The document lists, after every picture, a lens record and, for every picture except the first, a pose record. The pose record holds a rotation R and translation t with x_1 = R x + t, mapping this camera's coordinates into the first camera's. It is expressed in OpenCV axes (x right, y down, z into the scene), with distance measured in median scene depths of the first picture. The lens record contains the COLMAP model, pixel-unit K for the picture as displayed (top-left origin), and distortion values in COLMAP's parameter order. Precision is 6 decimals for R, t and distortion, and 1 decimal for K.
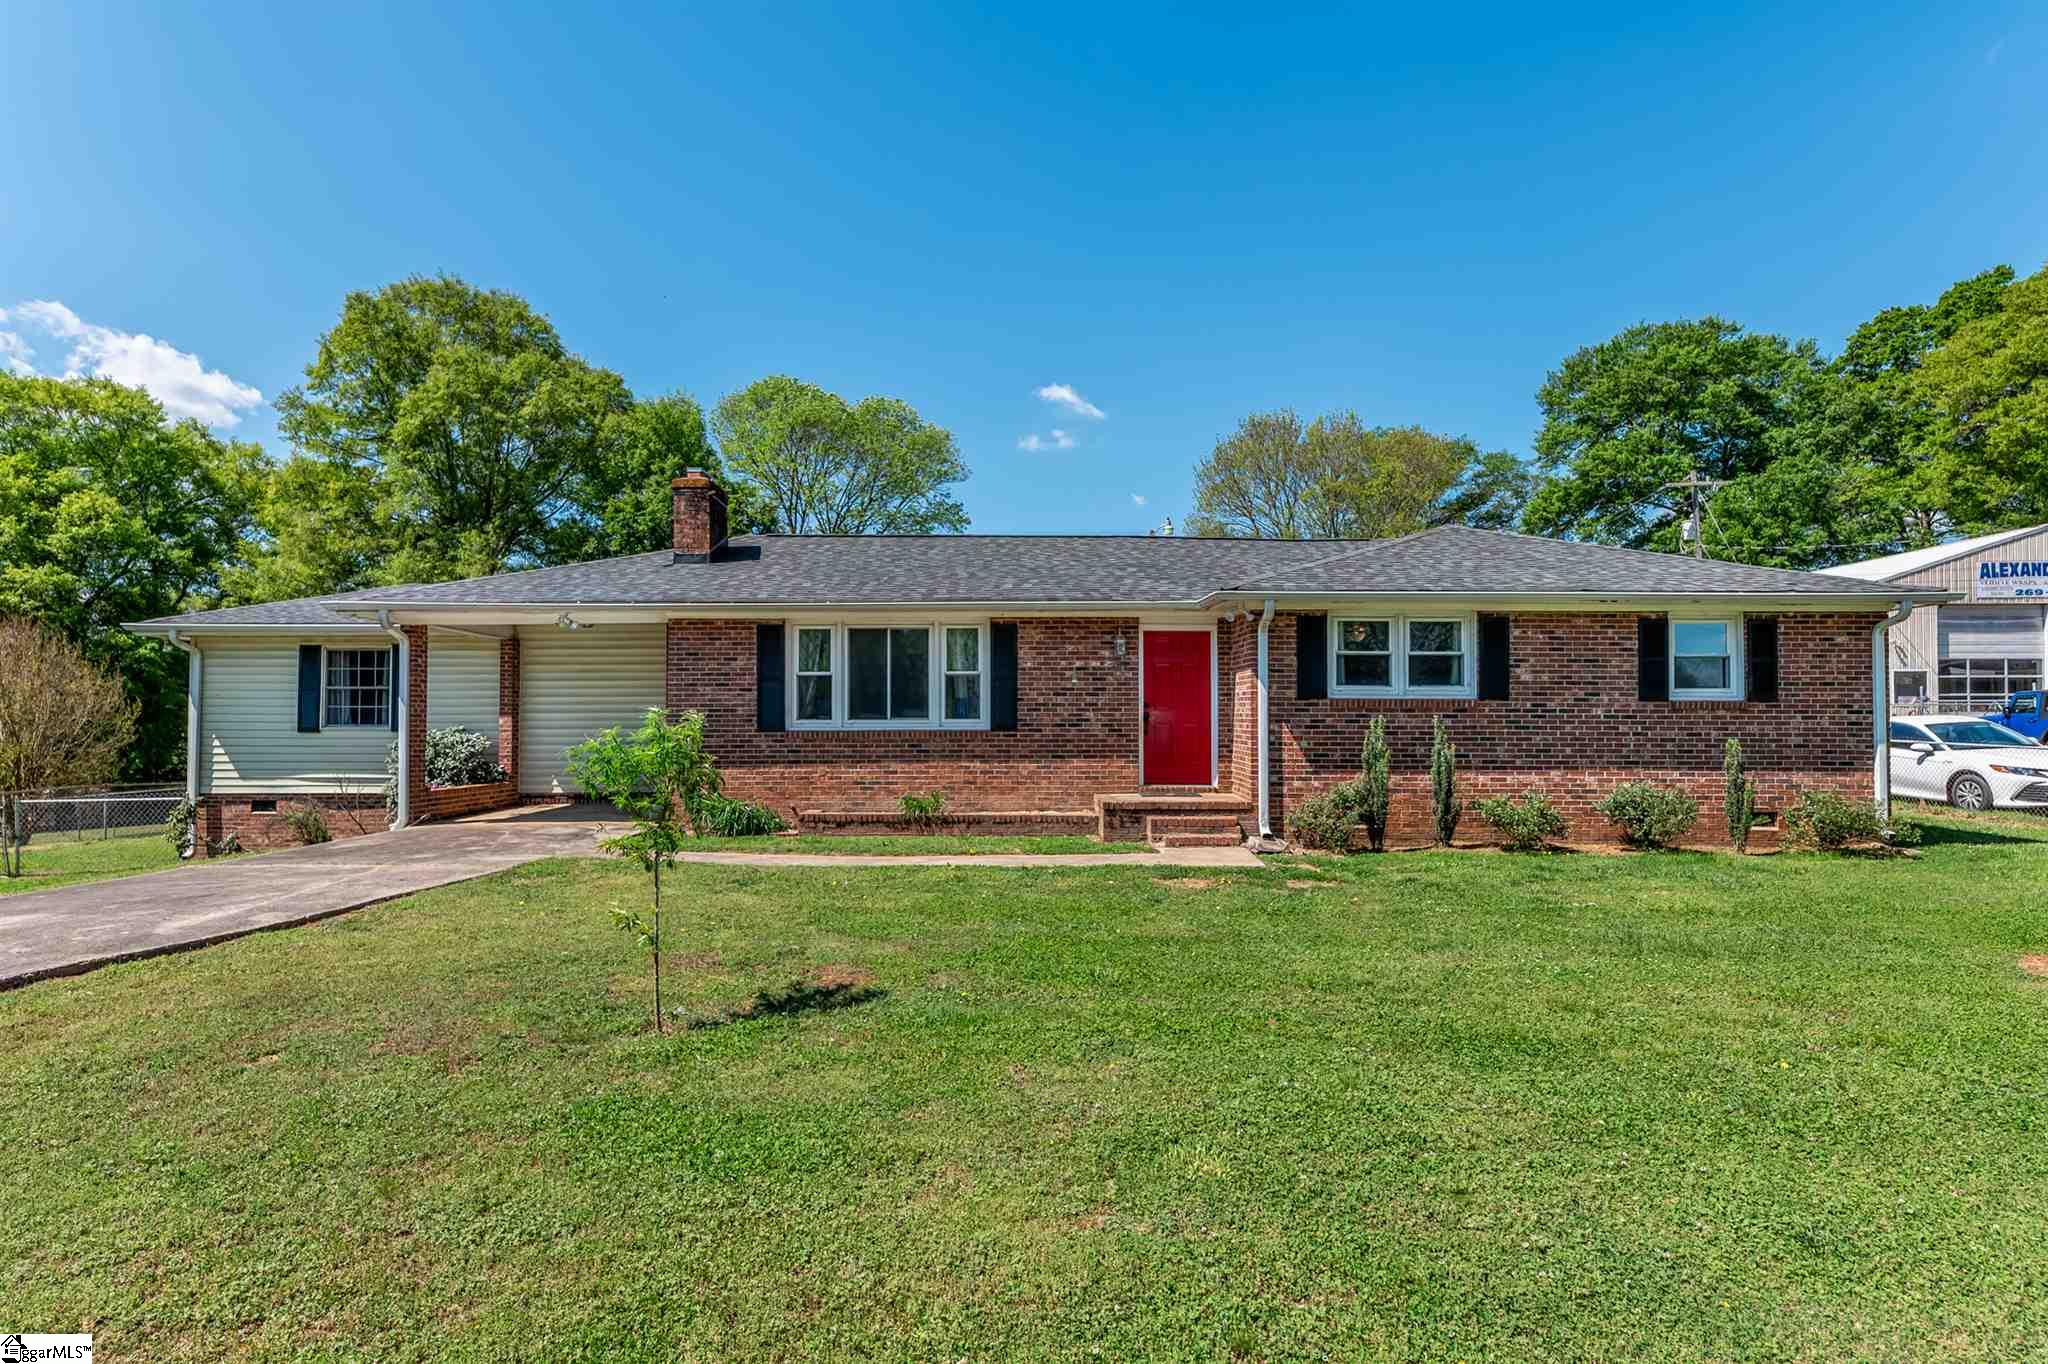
lens RADIAL K [[1182.9, 0, 1024.0], [0, 1182.9, 682.0], [0, 0, 1]] dist [0.001253, 0.001514]
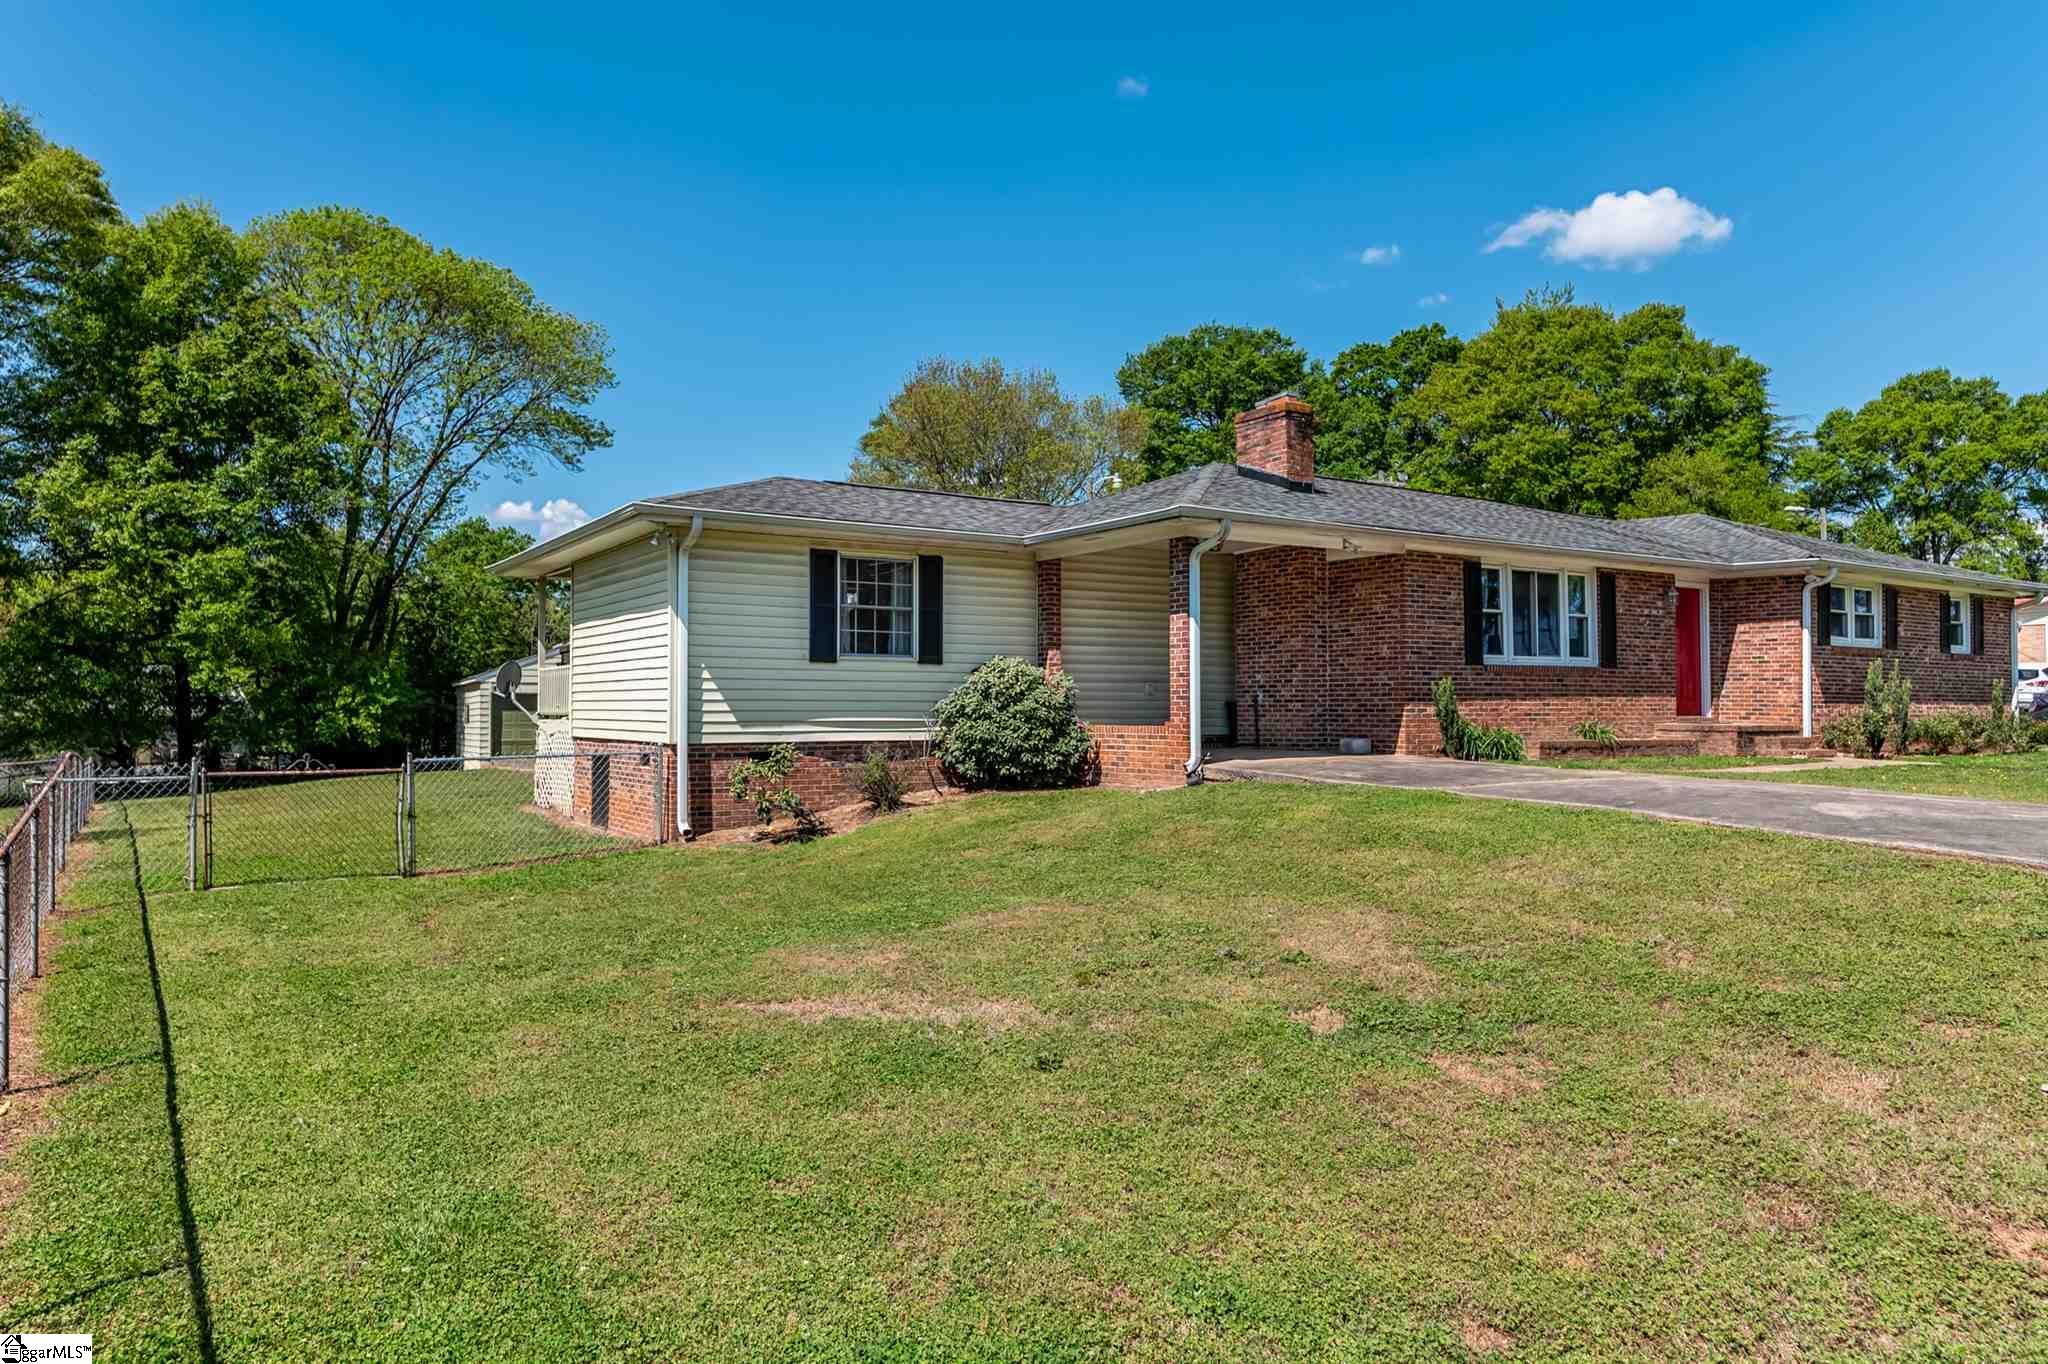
lens RADIAL K [[1382.9, 0, 1024.0], [0, 1382.9, 682.0], [0, 0, 1]] dist [-0.002016, -0.001146]
pose [[0.824101, 0.012271, 0.566310, -1.206655], [-0.020233, 0.999765, 0.007780, 0.054757], [-0.566081, -0.017870, 0.824156, 0.226038]]
